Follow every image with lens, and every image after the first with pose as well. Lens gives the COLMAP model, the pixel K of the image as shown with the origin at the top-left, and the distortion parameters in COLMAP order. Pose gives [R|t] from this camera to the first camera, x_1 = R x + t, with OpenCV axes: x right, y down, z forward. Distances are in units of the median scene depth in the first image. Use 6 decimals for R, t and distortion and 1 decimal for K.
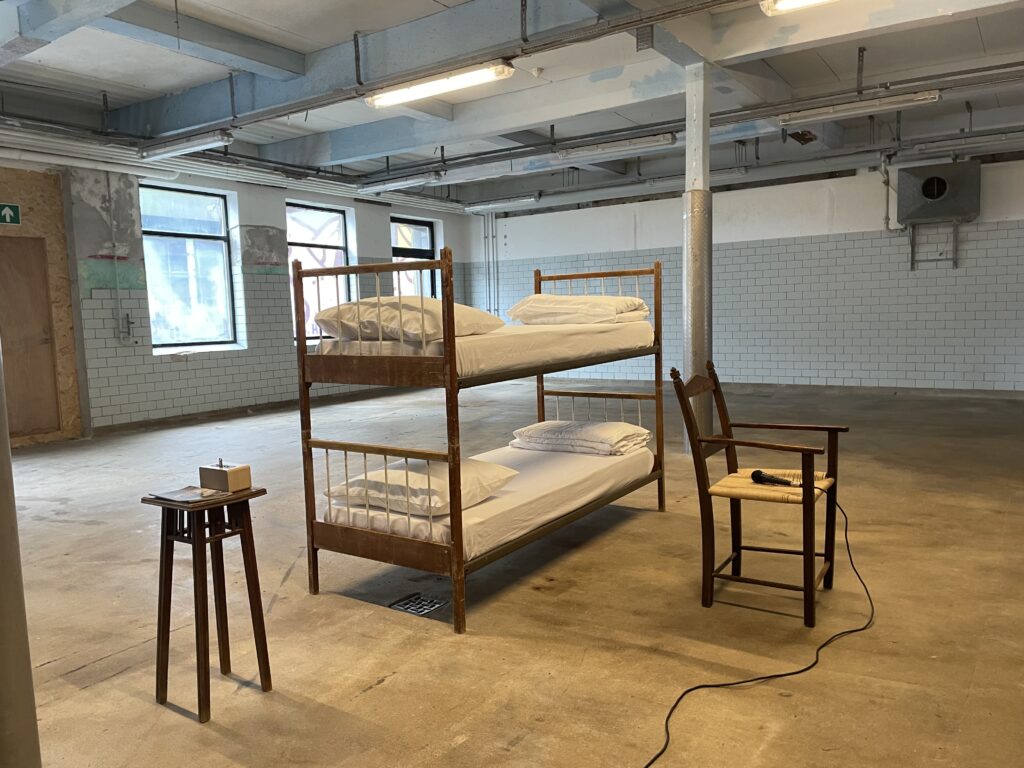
lens RADIAL K [[774.7, 0, 507.3], [0, 774.7, 383.0], [0, 0, 1]] dist [0.100648, -0.120663]
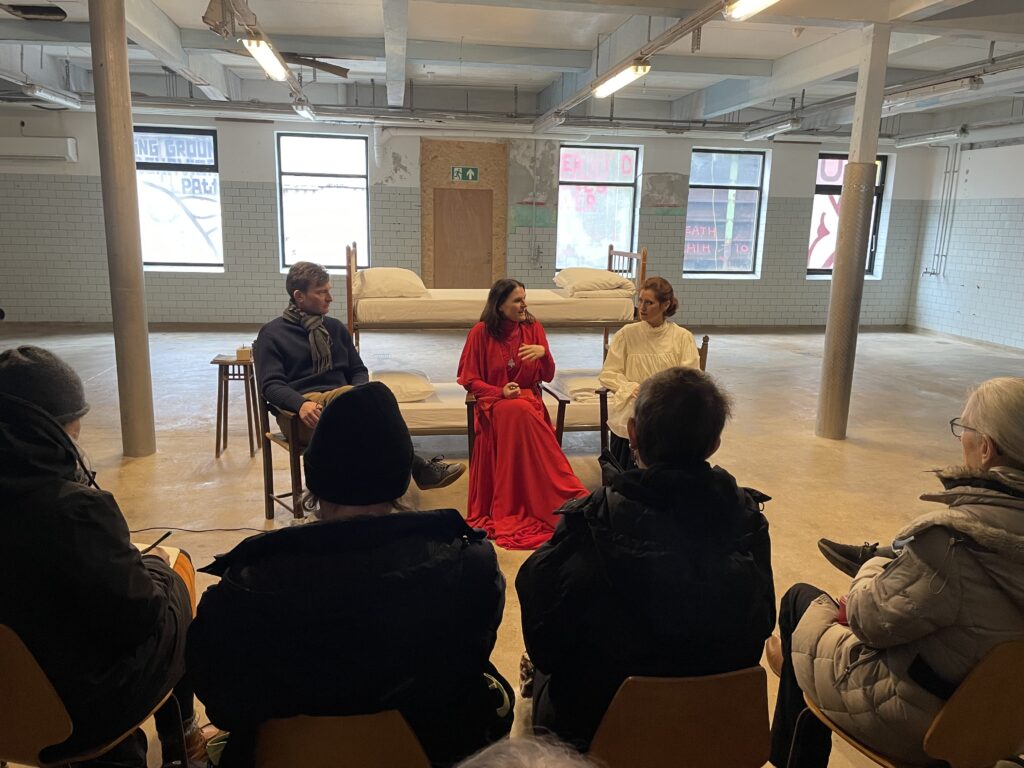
lens RADIAL K [[774.7, 0, 507.3], [0, 774.7, 383.0], [0, 0, 1]] dist [0.100648, -0.120663]
pose [[0.681853, 0.192916, -0.705592, 0.487092], [-0.110665, 0.980699, 0.161191, -0.066002], [0.723070, -0.031824, 0.690041, 0.020222]]
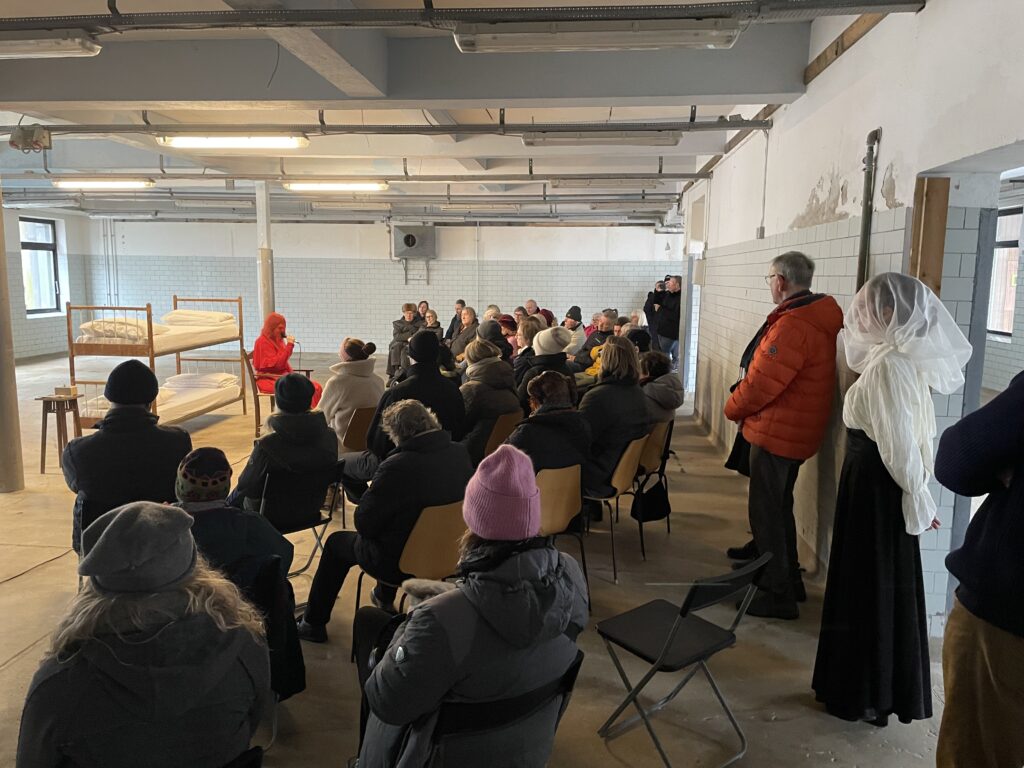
lens RADIAL K [[774.7, 0, 507.3], [0, 774.7, 383.0], [0, 0, 1]] dist [0.100648, -0.120663]
pose [[0.883110, -0.027311, 0.468370, -0.088833], [0.008095, 0.999043, 0.042992, -0.003509], [-0.469095, -0.034175, 0.882486, -0.649485]]
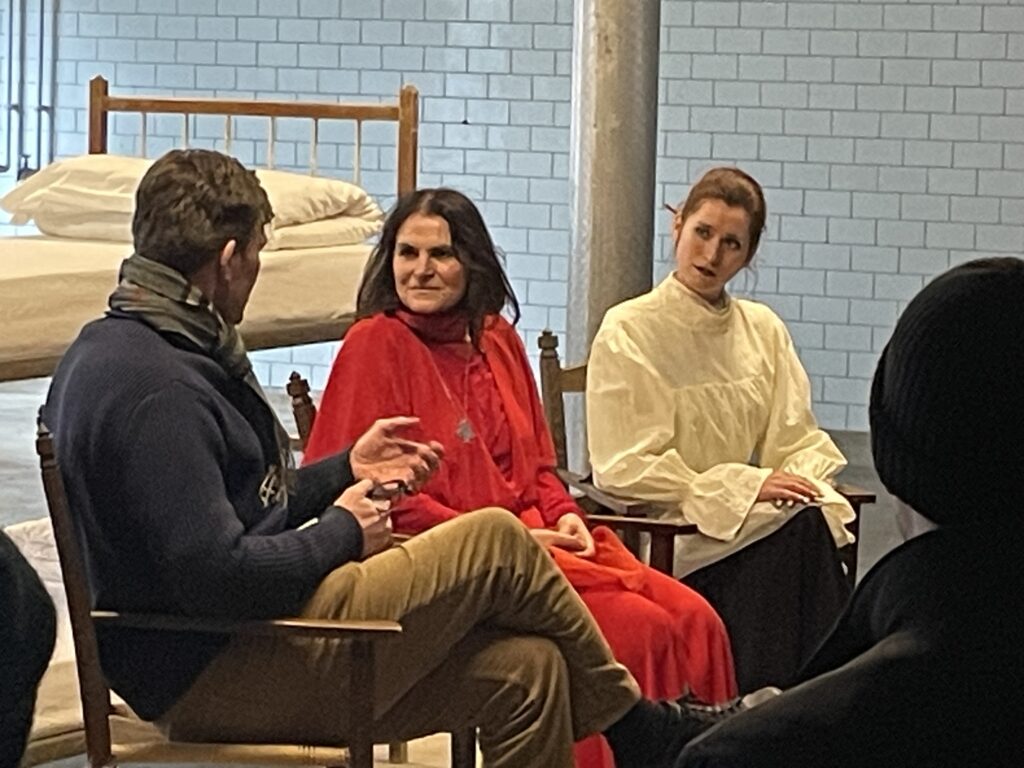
lens RADIAL K [[3850.1, 0, 512.0], [0, 3850.1, 384.0], [0, 0, 1]] dist [-0.015343, 3.876191]
pose [[0.994704, 0.047137, 0.091338, 0.042494], [-0.046667, 0.998884, -0.007270, -0.001604], [-0.091579, 0.002969, 0.995793, -0.449879]]
